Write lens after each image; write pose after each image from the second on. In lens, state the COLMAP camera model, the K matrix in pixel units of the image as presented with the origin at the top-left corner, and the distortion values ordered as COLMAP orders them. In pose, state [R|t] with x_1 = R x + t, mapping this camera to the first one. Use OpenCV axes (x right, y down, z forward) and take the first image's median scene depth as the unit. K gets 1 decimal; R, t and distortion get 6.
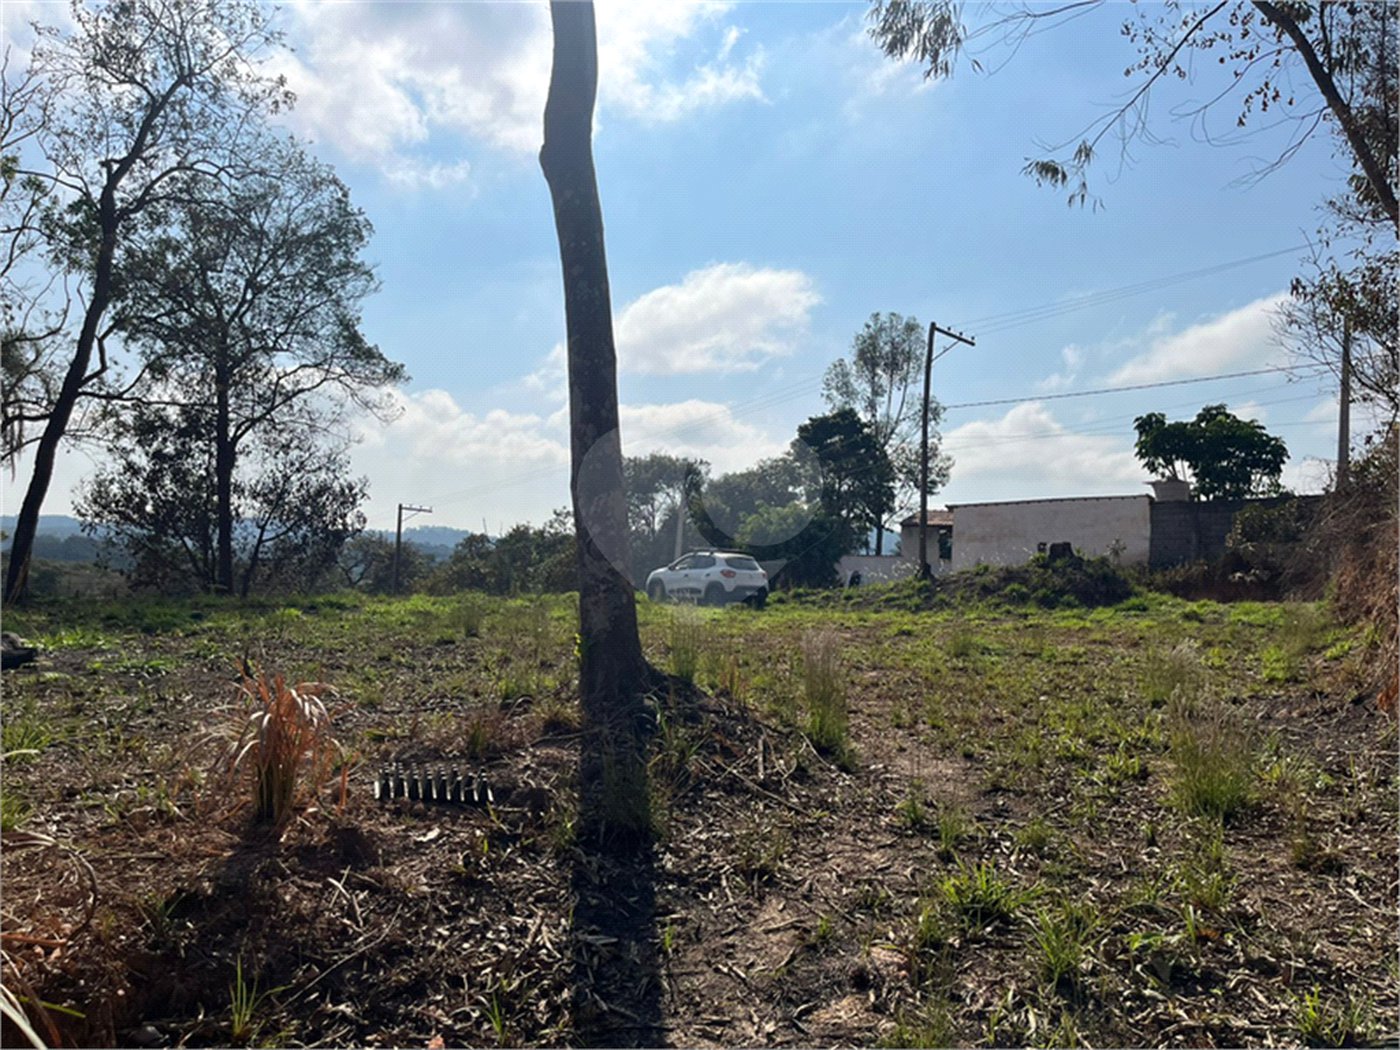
lens RADIAL K [[1101.3, 0, 707.7], [0, 1101.3, 521.6], [0, 0, 1]] dist [0.153853, -0.122586]
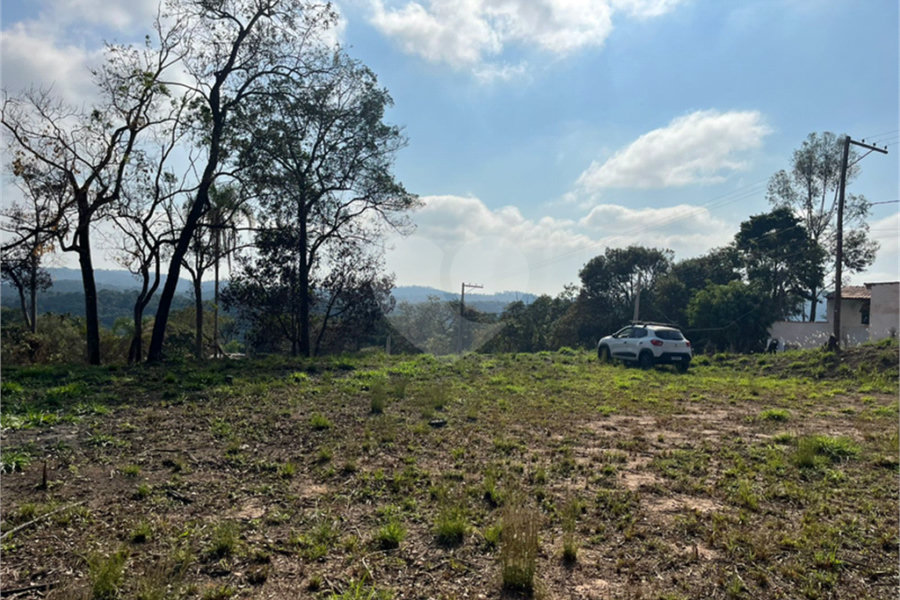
lens RADIAL K [[700.3, 0, 456.5], [0, 700.3, 300.9], [0, 0, 1]] dist [0.090128, -0.056692]
pose [[0.946715, 0.001907, -0.322068, 0.032584], [0.004377, 0.999814, 0.018786, -0.009504], [0.322044, -0.019195, 0.946530, 0.074028]]
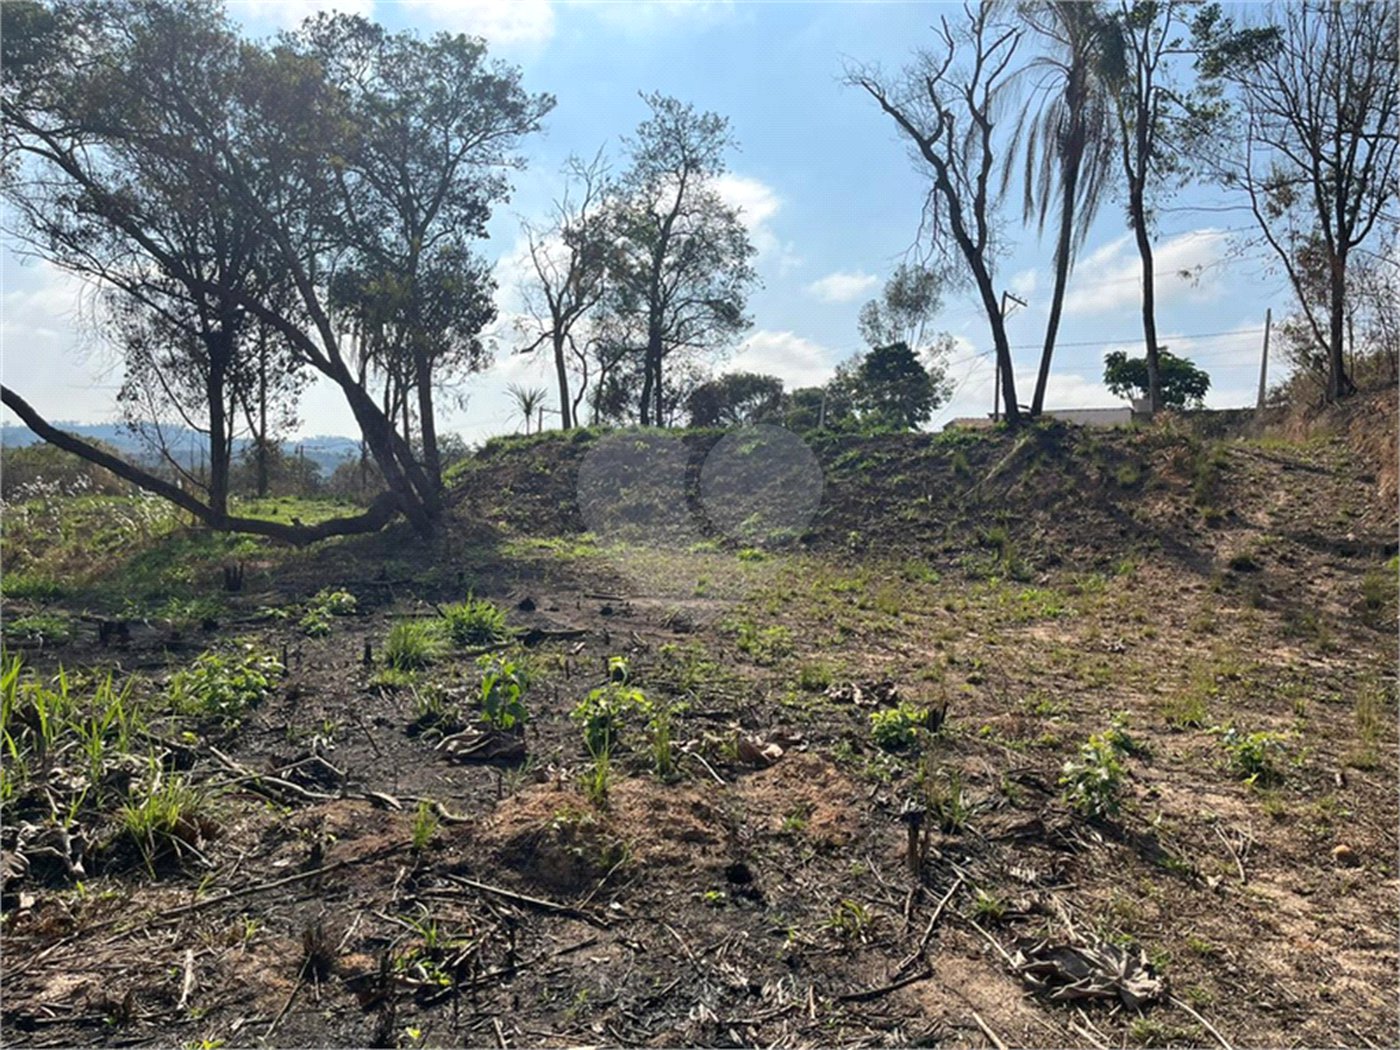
lens RADIAL K [[1101.3, 0, 707.8], [0, 1101.3, 518.0], [0, 0, 1]] dist [0.153853, -0.122586]
pose [[0.995805, 0.017095, 0.089887, -0.221923], [-0.023525, 0.997202, 0.070960, 0.021596], [-0.088422, -0.072777, 0.993421, -0.338122]]
